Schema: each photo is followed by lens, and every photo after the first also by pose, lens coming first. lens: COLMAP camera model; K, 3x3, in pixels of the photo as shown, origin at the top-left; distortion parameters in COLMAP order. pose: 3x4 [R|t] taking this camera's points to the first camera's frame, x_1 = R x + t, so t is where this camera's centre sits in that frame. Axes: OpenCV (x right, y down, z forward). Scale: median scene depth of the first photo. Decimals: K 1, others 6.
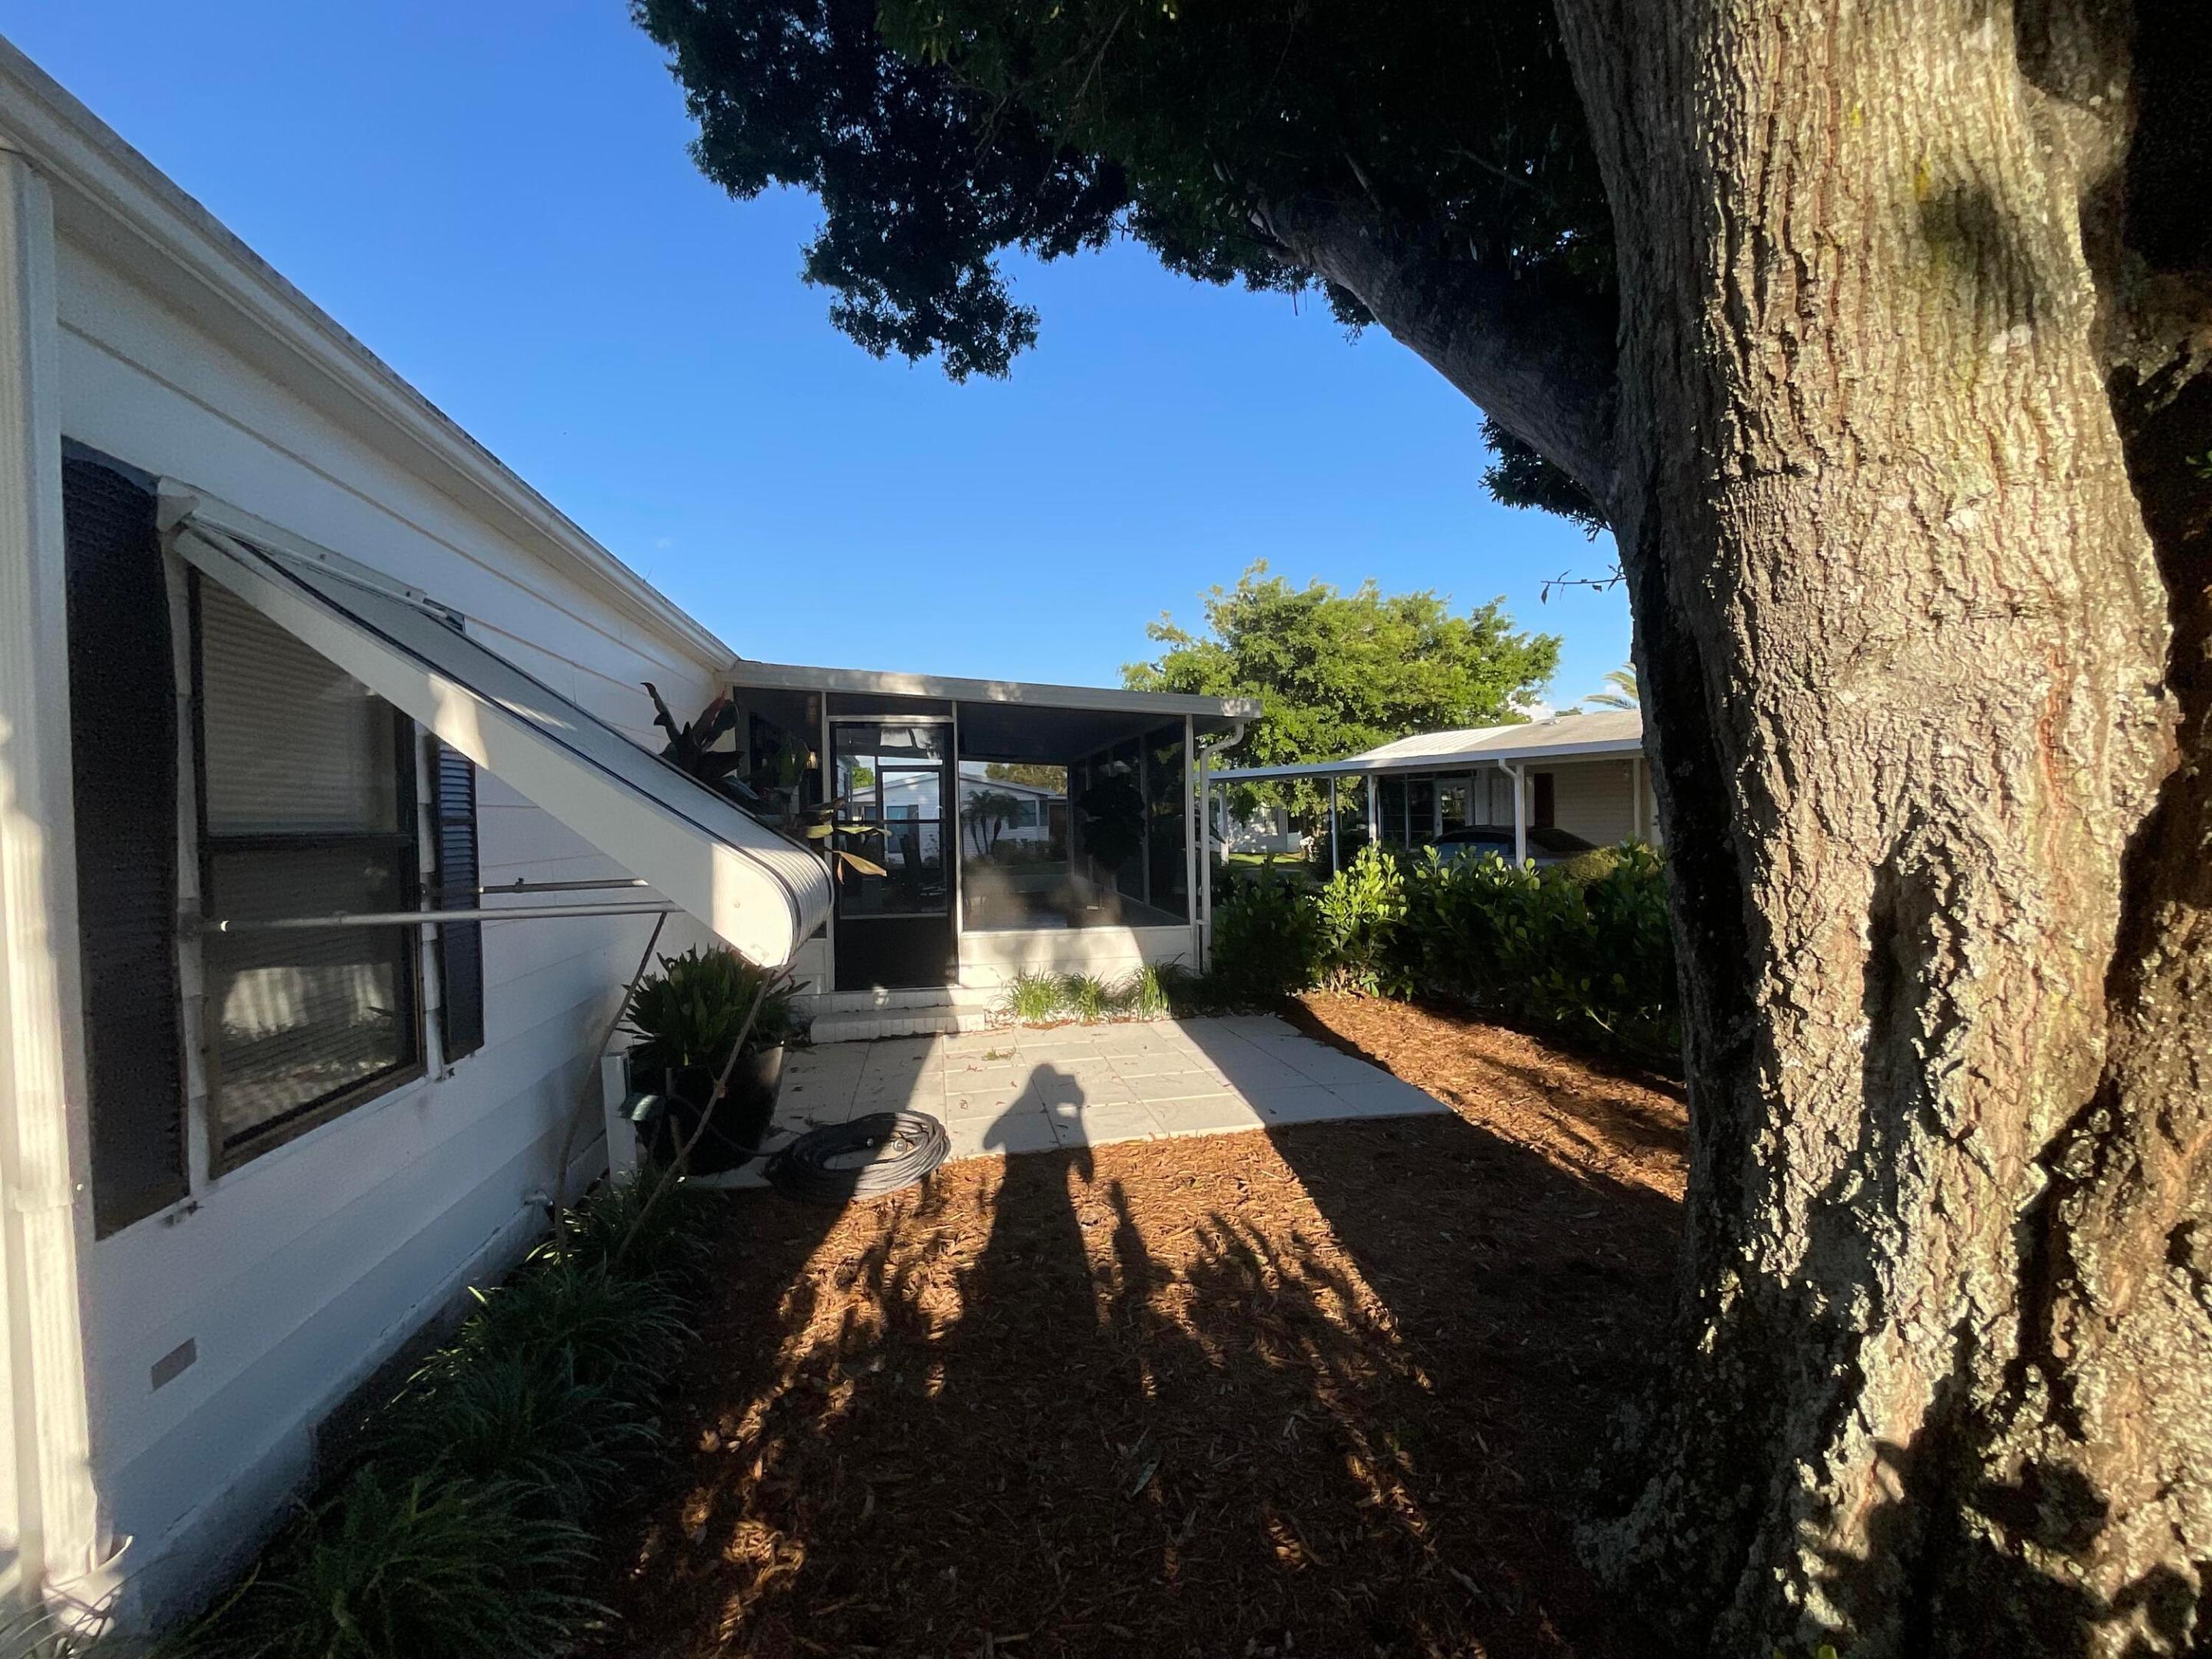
lens RADIAL K [[902.7, 0, 1100.4], [0, 902.7, 831.7], [0, 0, 1]] dist [-0.002043, -0.000088]
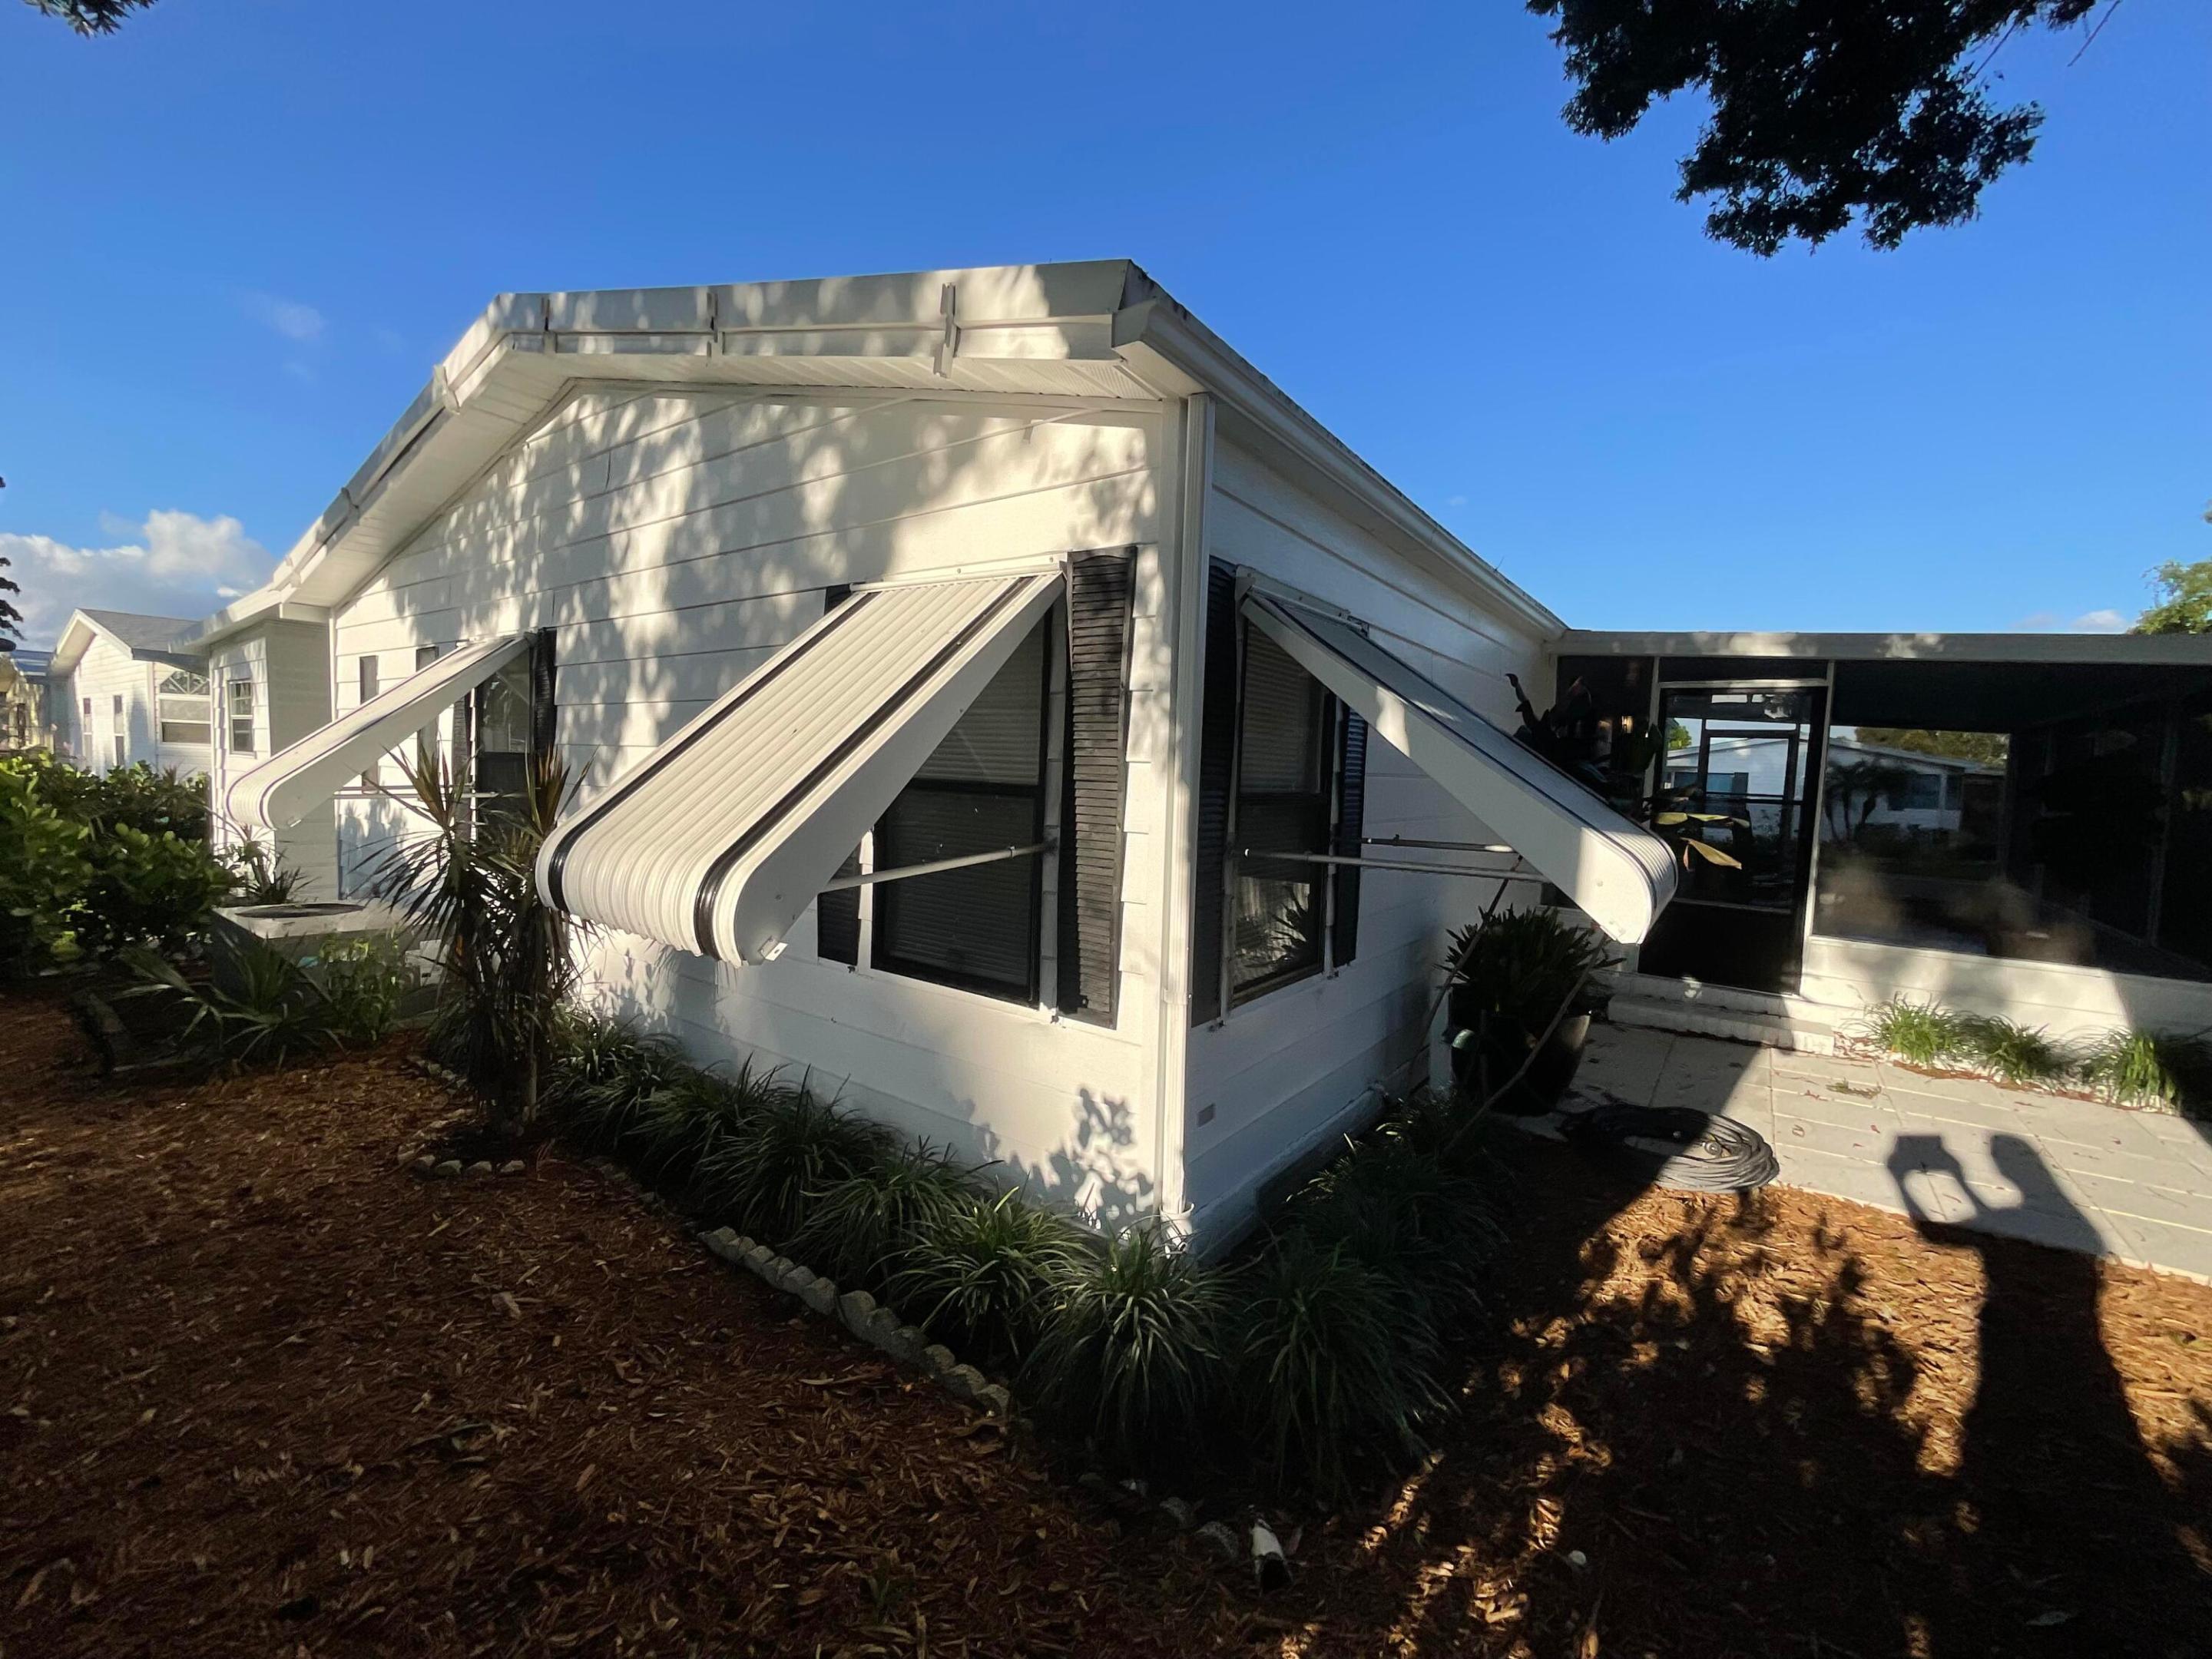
lens RADIAL K [[905.6, 0, 1106.0], [0, 905.6, 829.5], [0, 0, 1]] dist [0.007183, 0.000540]
pose [[0.688354, 0.095837, -0.719016, -0.007812], [-0.062032, 0.995380, 0.073287, -0.016857], [0.722718, -0.005845, 0.691119, -0.124335]]
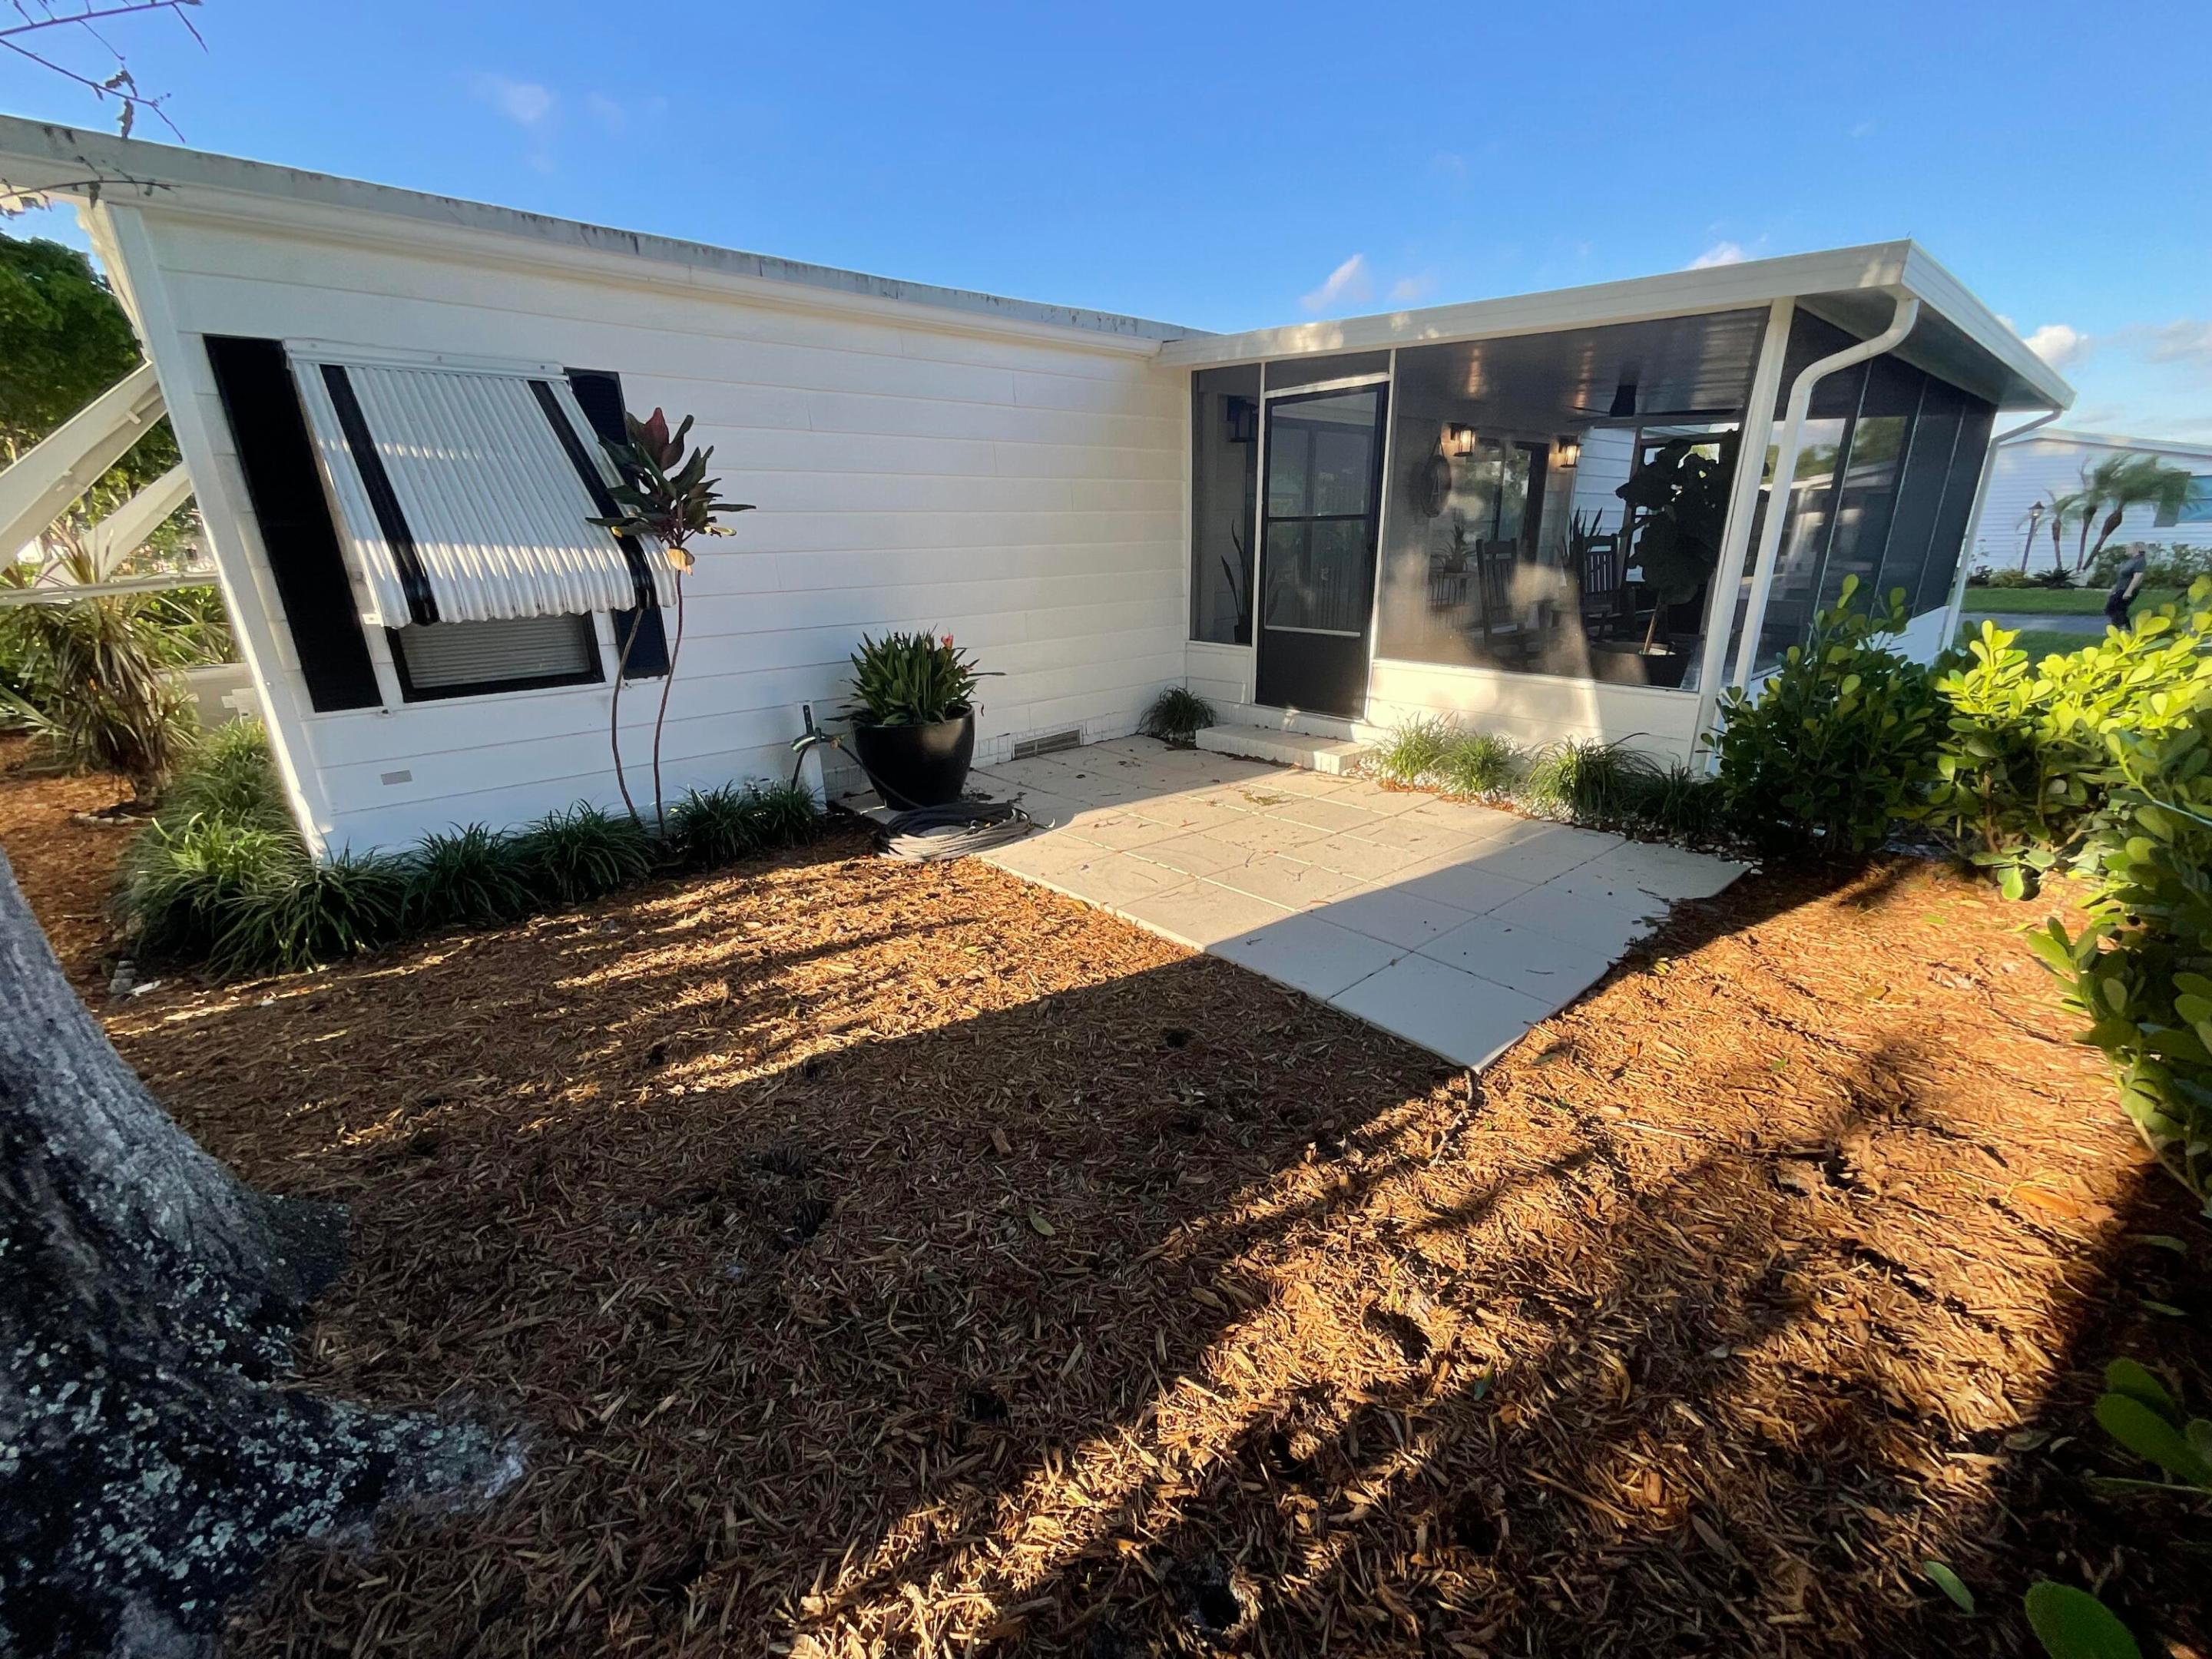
lens RADIAL K [[902.7, 0, 1100.4], [0, 902.7, 831.7], [0, 0, 1]] dist [-0.002043, -0.000088]
pose [[0.510141, 0.277624, -0.814052, 0.825951], [-0.002687, 0.946982, 0.321274, -0.006988], [0.860086, -0.161708, 0.483841, 0.663168]]
